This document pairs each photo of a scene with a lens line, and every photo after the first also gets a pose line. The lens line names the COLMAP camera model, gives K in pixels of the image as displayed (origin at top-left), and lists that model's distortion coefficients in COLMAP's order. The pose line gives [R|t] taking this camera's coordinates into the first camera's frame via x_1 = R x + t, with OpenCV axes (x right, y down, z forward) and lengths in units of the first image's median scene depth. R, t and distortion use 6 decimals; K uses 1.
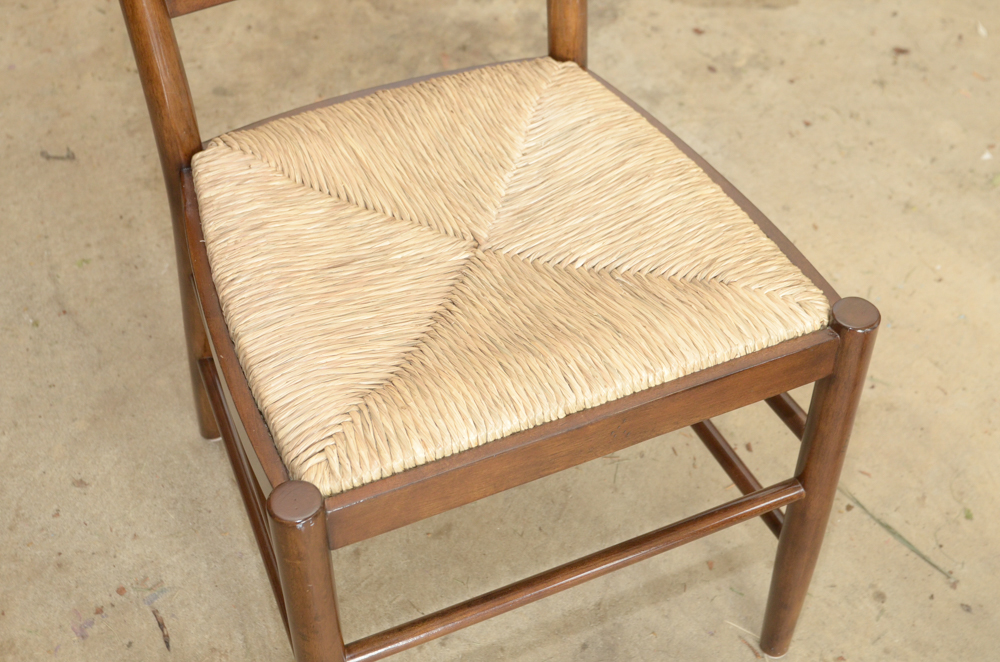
lens RADIAL K [[1437.3, 0, 500.0], [0, 1437.3, 331.0], [0, 0, 1]] dist [0.003372, 0.054420]
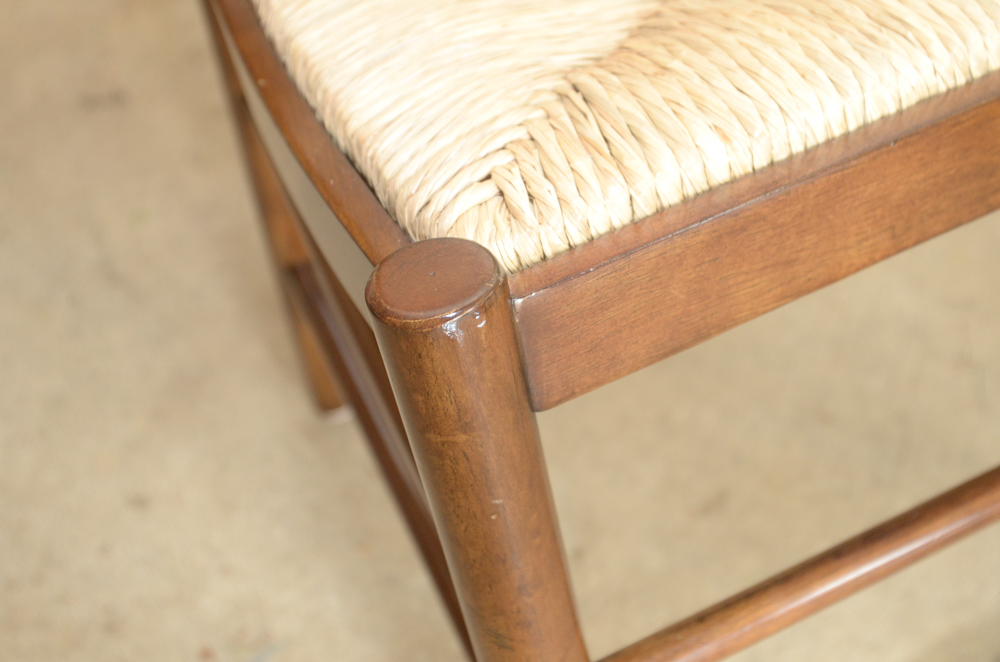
lens RADIAL K [[1437.3, 0, 500.0], [0, 1437.3, 331.0], [0, 0, 1]] dist [0.003372, 0.054420]
pose [[0.984889, -0.134010, -0.109704, -0.061922], [0.125014, 0.988493, -0.085164, 0.129097], [0.119855, 0.070162, 0.990309, 0.457027]]
